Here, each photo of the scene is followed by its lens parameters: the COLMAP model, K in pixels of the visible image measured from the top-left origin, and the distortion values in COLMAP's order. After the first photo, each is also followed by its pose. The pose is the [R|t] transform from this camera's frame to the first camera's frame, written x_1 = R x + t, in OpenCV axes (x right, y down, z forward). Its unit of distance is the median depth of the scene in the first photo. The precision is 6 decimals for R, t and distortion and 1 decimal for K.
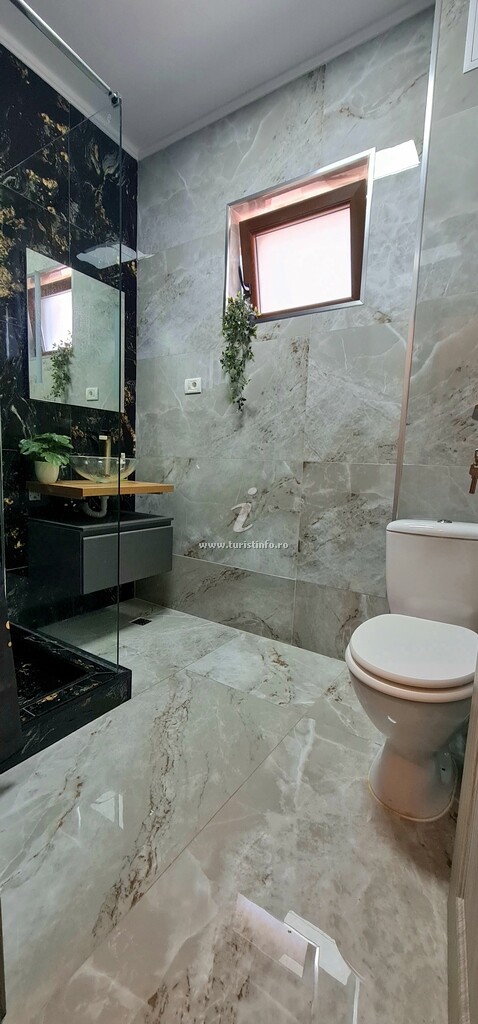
lens RADIAL K [[419.5, 0, 240.8], [0, 419.5, 516.8], [0, 0, 1]] dist [-0.007630, 0.002891]
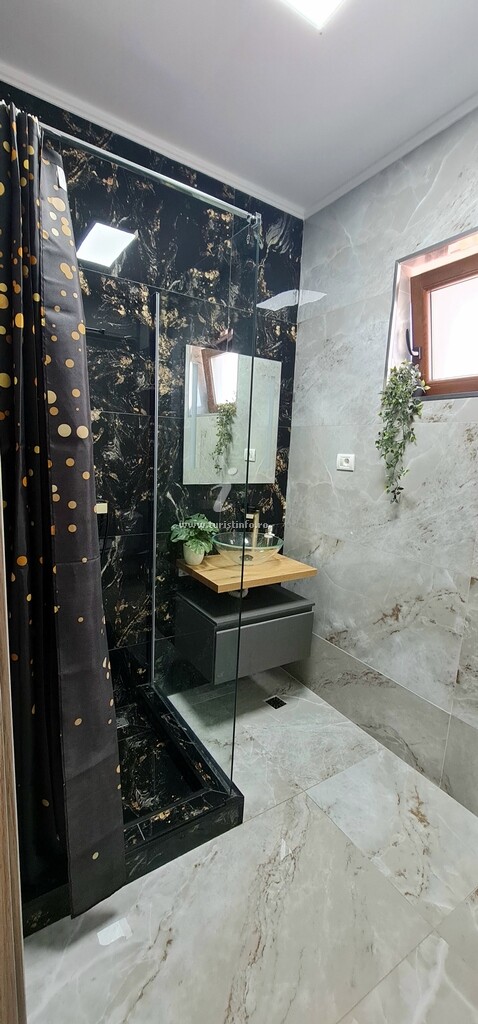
lens RADIAL K [[419.5, 0, 240.8], [0, 419.5, 516.8], [0, 0, 1]] dist [-0.007630, 0.002891]
pose [[0.913116, 0.068008, -0.401988, 0.058775], [-0.061813, 0.997684, 0.028379, -0.233285], [0.402987, -0.001065, 0.915205, 0.086608]]
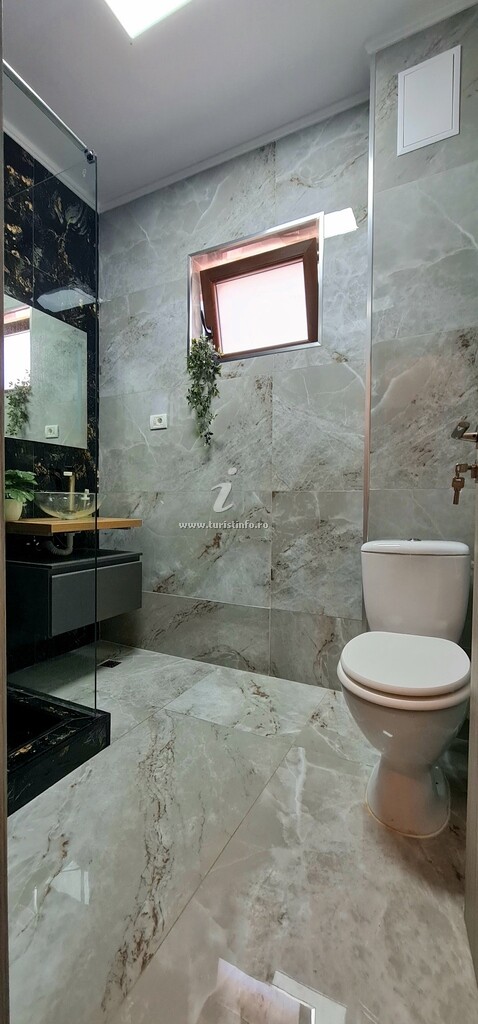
lens RADIAL K [[419.3, 0, 240.4], [0, 419.3, 515.0], [0, 0, 1]] dist [-0.005530, 0.001601]
pose [[0.992502, -0.034068, 0.117382, -0.050191], [0.045105, 0.994672, -0.092695, 0.017850], [-0.113598, 0.097295, 0.988751, -0.006583]]
